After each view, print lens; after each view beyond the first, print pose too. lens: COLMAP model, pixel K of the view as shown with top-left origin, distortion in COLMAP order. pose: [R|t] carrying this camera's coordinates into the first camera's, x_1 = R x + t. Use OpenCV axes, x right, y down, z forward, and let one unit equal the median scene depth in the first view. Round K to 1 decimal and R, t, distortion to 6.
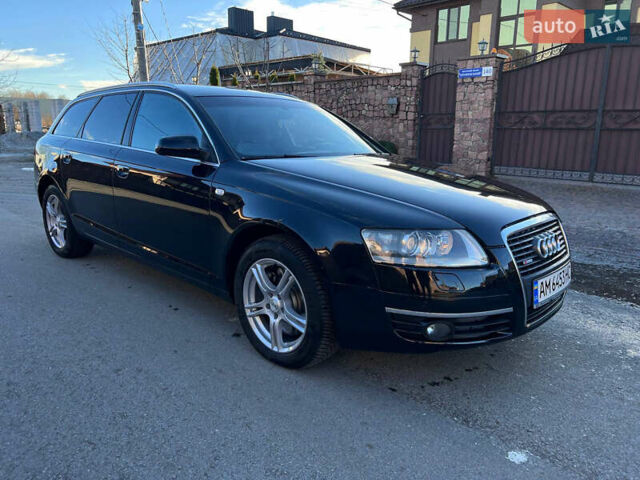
lens RADIAL K [[488.3, 0, 323.6], [0, 488.3, 241.3], [0, 0, 1]] dist [0.050355, -0.049675]
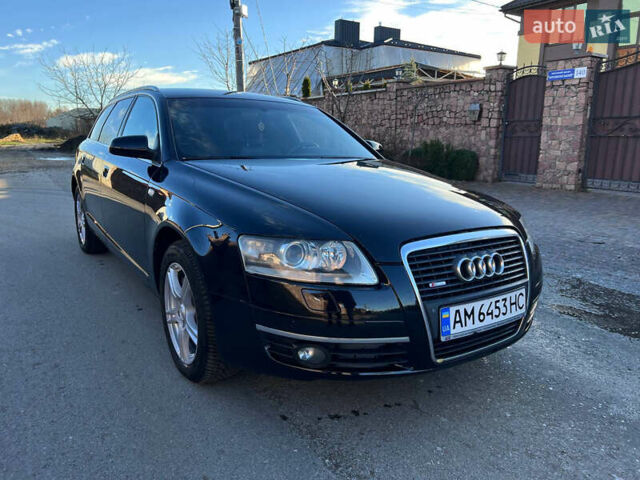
lens RADIAL K [[488.3, 0, 323.6], [0, 488.3, 241.3], [0, 0, 1]] dist [0.050355, -0.049675]
pose [[0.974036, 0.049762, -0.220858, 0.088989], [-0.054159, 0.998436, -0.013896, -0.002043], [0.219821, 0.025497, 0.975207, 0.031226]]
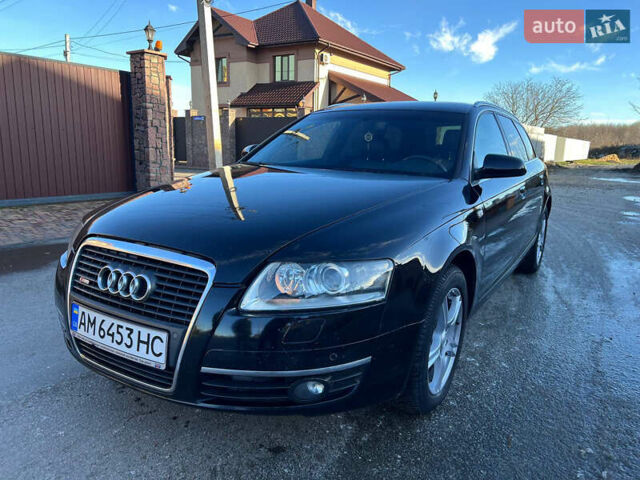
lens RADIAL K [[488.6, 0, 327.9], [0, 488.6, 243.6], [0, 0, 1]] dist [0.032852, -0.003816]
pose [[0.192739, 0.190410, -0.962599, 0.286801], [-0.249386, 0.958286, 0.139623, -0.053888], [0.949030, 0.213147, 0.232184, 0.260205]]
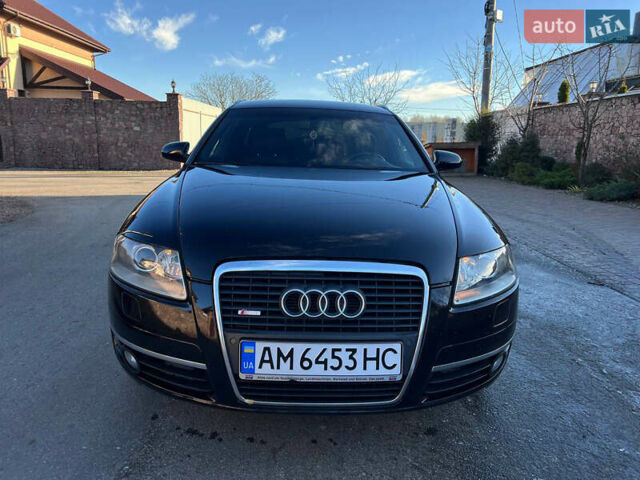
lens RADIAL K [[488.3, 0, 323.6], [0, 488.3, 241.3], [0, 0, 1]] dist [0.050355, -0.049675]
pose [[0.709245, 0.147823, -0.689290, 0.214106], [-0.176796, 0.983818, 0.029072, -0.022645], [0.682433, 0.101245, 0.723902, 0.117867]]
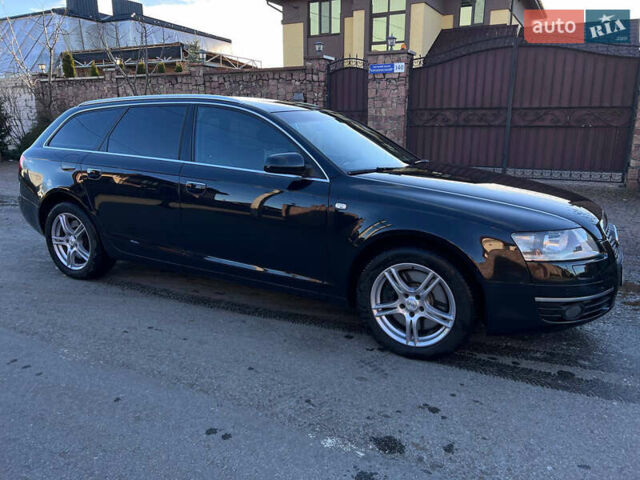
lens RADIAL K [[486.9, 0, 320.0], [0, 486.9, 240.0], [0, 0, 1]] dist [0.055743, -0.054436]
pose [[0.957238, -0.075167, 0.279365, -0.112779], [0.071756, 0.997170, 0.022432, -0.035121], [-0.280261, -0.001427, 0.959923, 0.104806]]
